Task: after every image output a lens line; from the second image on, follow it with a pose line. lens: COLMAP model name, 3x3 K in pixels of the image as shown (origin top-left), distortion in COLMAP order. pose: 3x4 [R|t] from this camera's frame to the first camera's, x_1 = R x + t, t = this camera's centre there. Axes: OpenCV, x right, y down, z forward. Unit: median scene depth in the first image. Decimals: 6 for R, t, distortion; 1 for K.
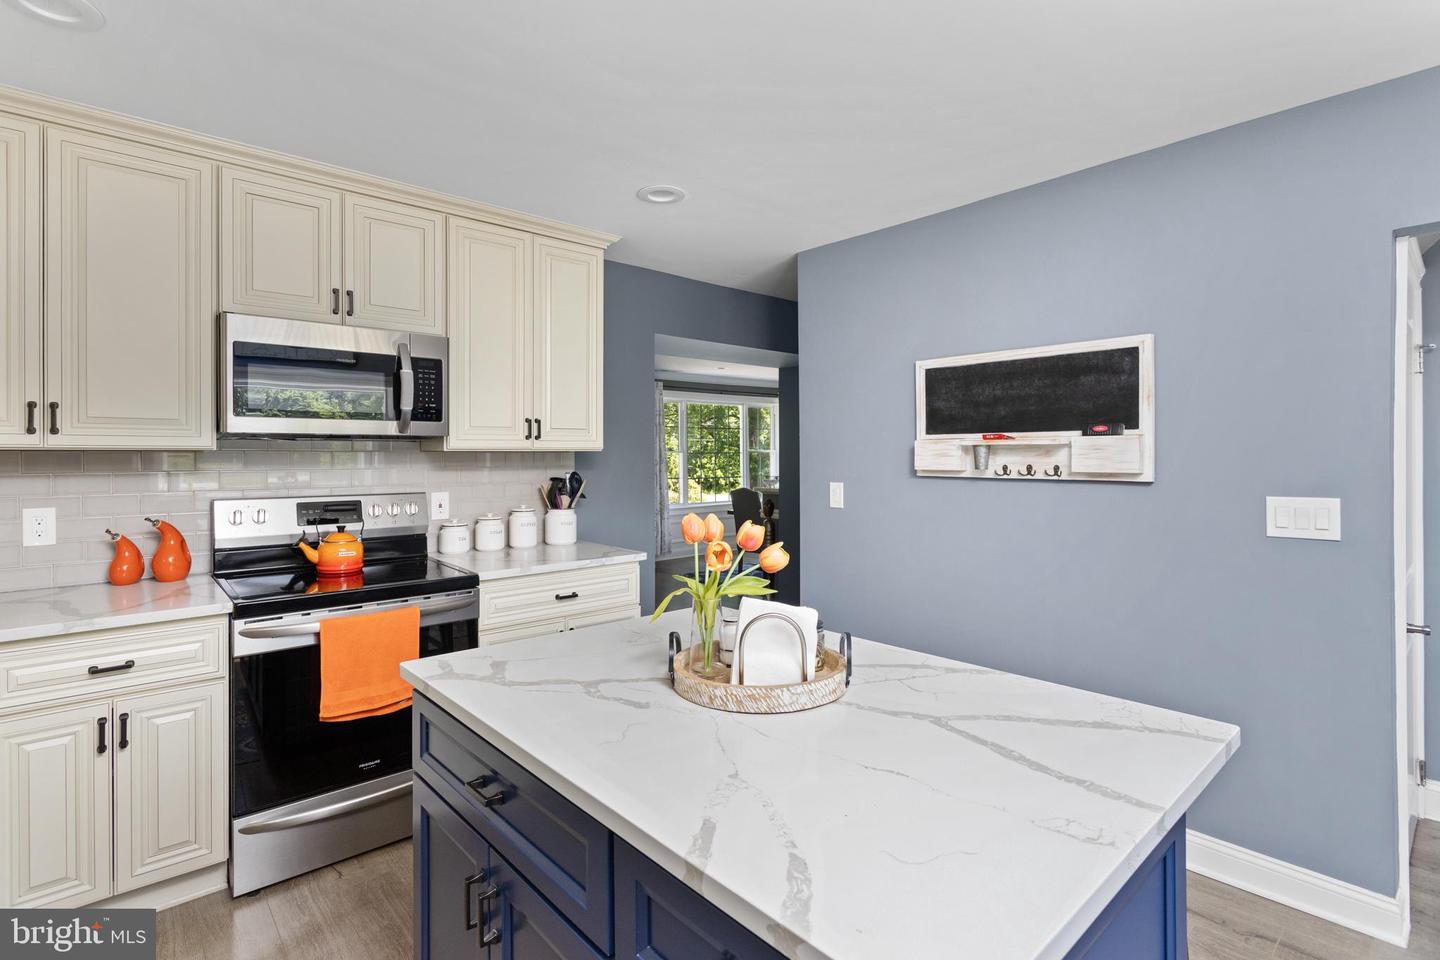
lens RADIAL K [[697.3, 0, 717.3], [0, 697.3, 451.7], [0, 0, 1]] dist [0.003132, -0.000571]
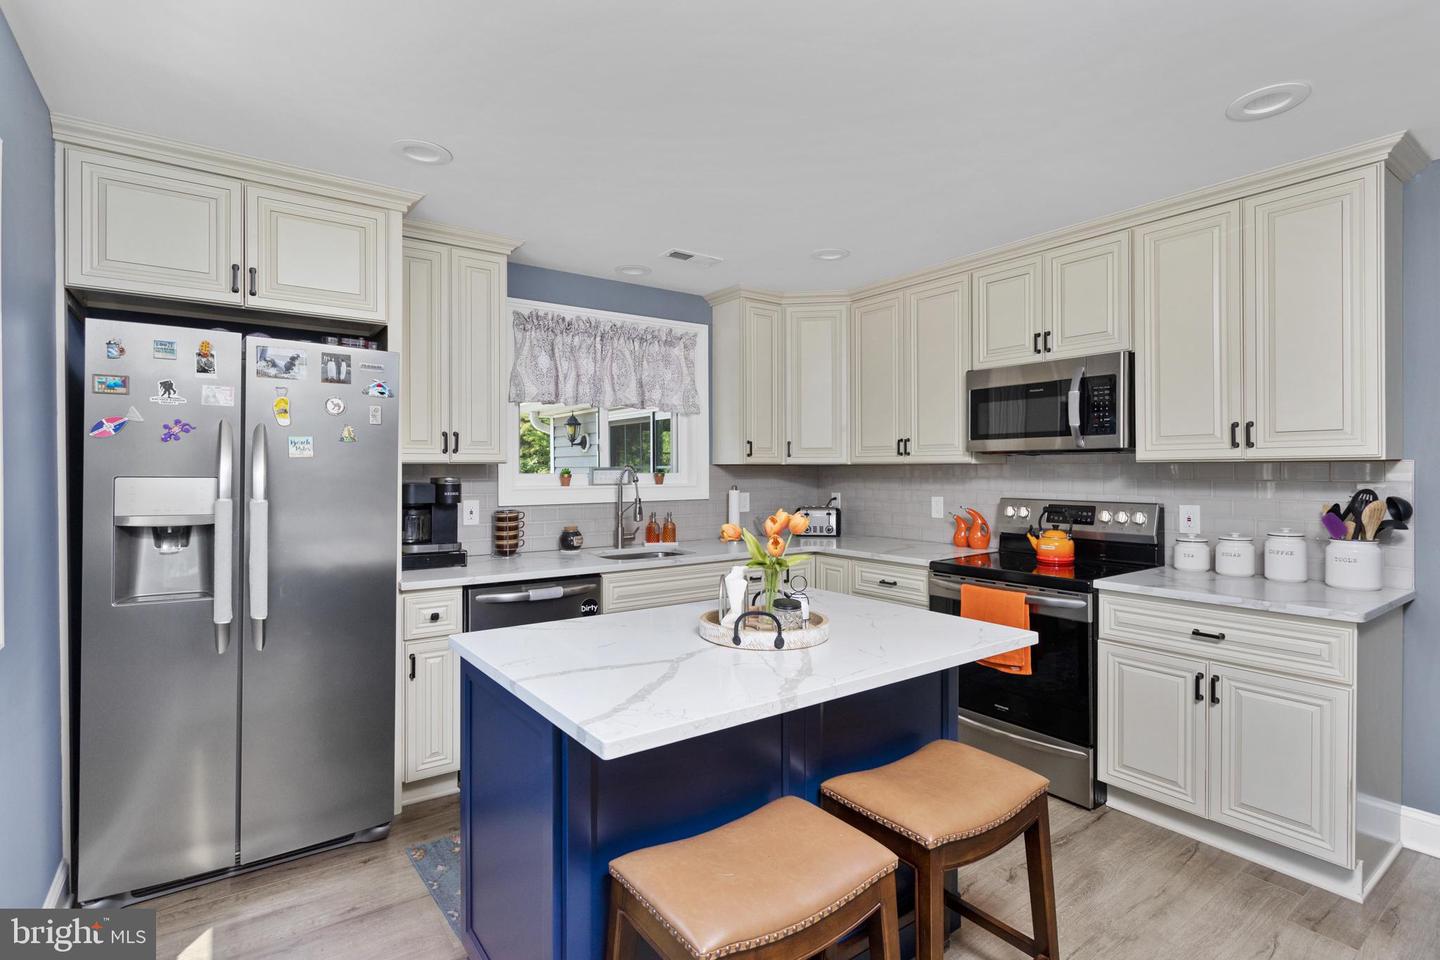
lens RADIAL K [[697.3, 0, 719.7], [0, 697.3, 474.4], [0, 0, 1]] dist [0.003132, -0.000571]
pose [[-0.094432, 0.010466, -0.995476, 0.705609], [0.007241, 0.999926, 0.009826, 0.002405], [0.995505, -0.006281, -0.094500, 0.518433]]
